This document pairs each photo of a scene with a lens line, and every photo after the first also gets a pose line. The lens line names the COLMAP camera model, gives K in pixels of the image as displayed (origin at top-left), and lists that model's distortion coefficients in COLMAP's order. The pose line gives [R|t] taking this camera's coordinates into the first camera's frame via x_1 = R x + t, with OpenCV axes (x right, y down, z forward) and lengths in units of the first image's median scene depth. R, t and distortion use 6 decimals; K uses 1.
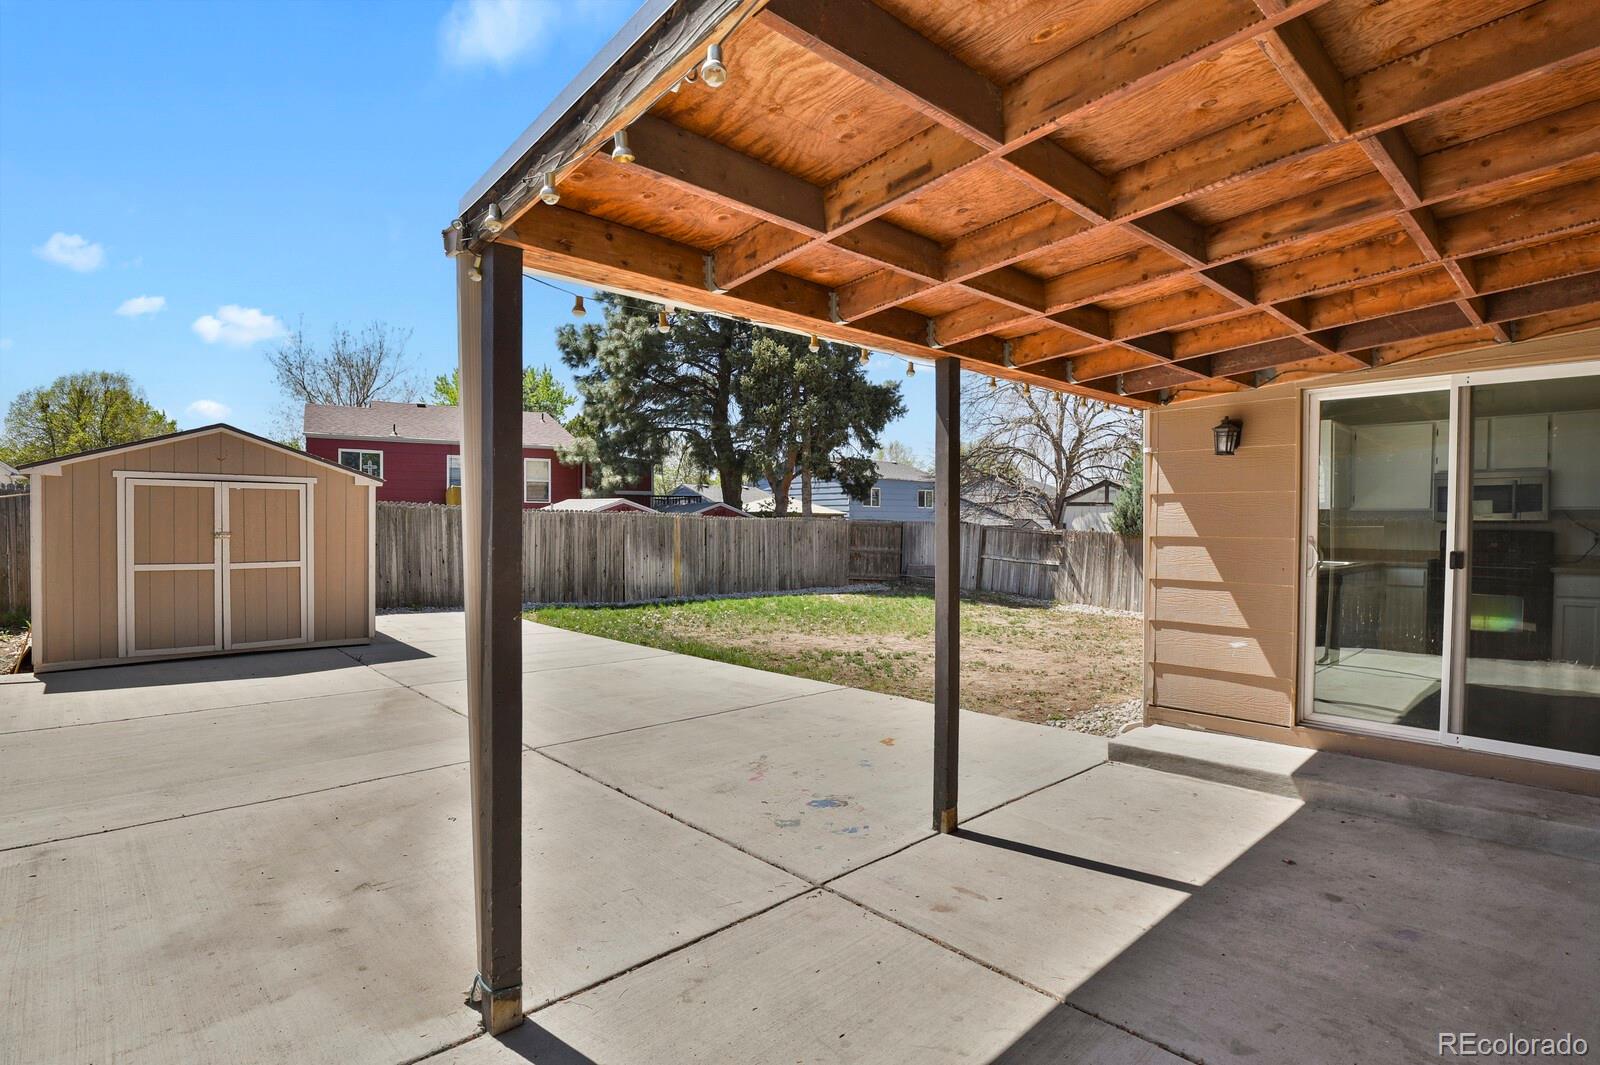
lens RADIAL K [[766.2, 0, 802.7], [0, 766.2, 532.9], [0, 0, 1]] dist [0.002811, 0.000172]
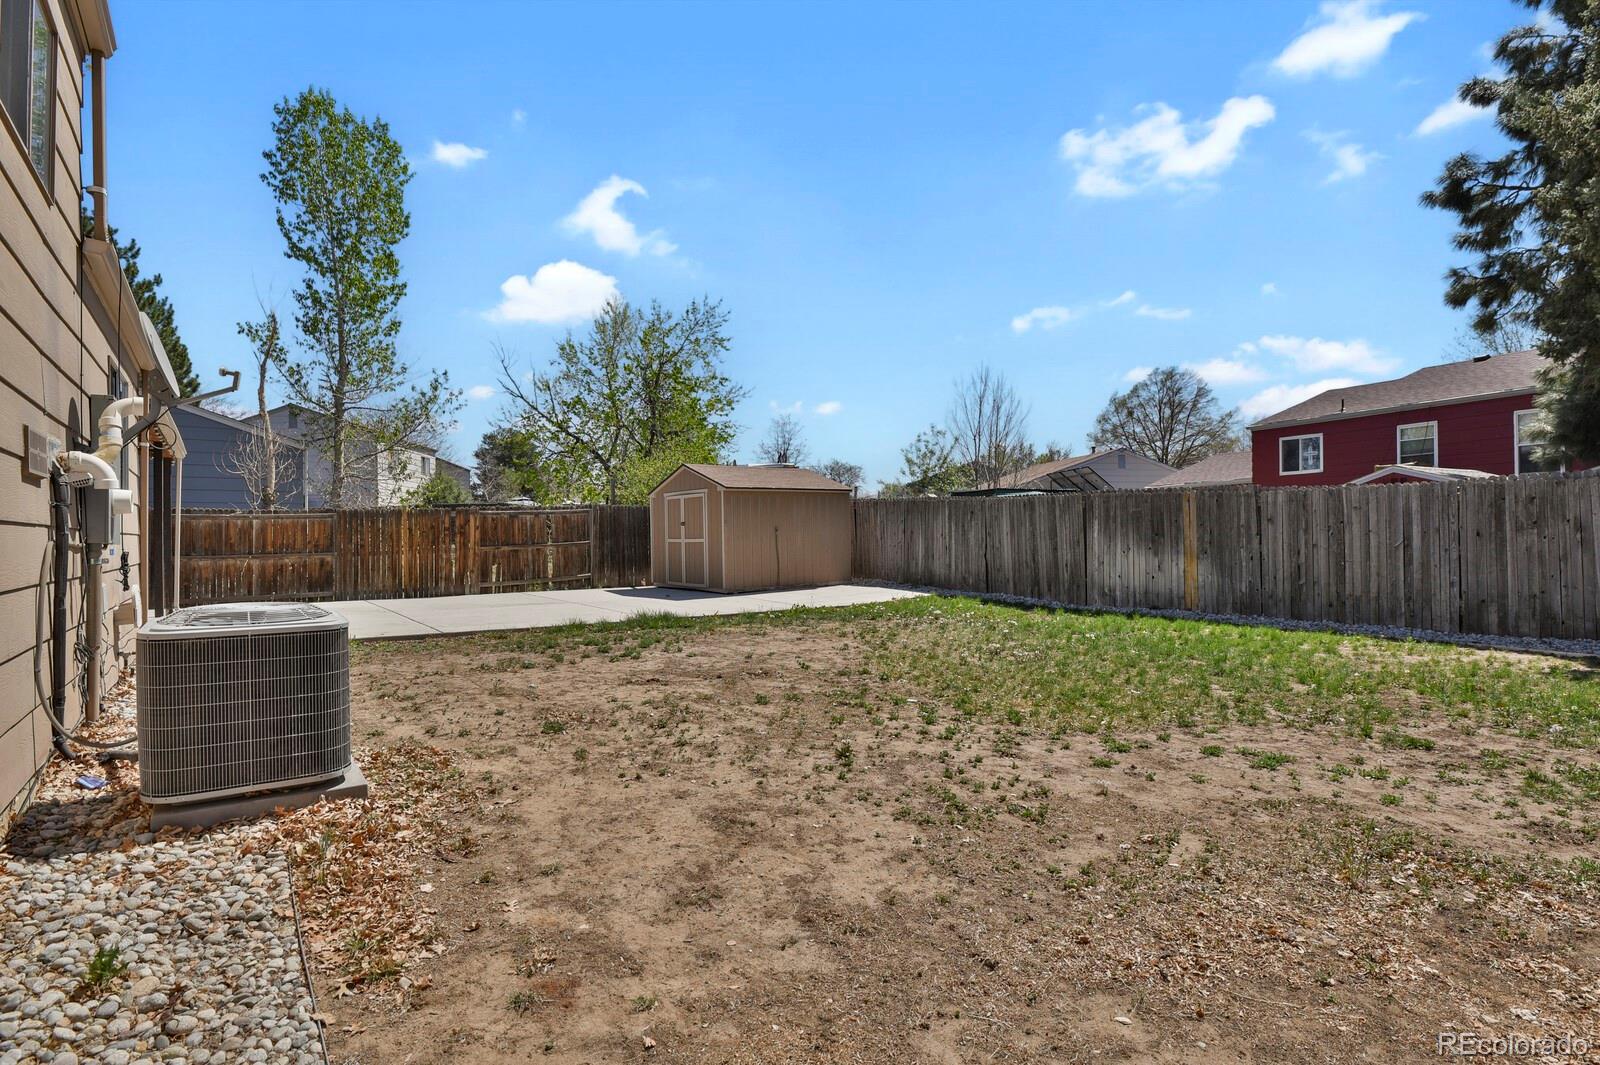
lens RADIAL K [[766.2, 0, 799.7], [0, 766.2, 533.2], [0, 0, 1]] dist [0.002811, 0.000172]
pose [[-0.091720, -0.010050, -0.995734, 0.514448], [-0.000360, 0.999949, -0.010060, 0.020982], [0.995785, -0.000565, -0.091719, 0.688205]]
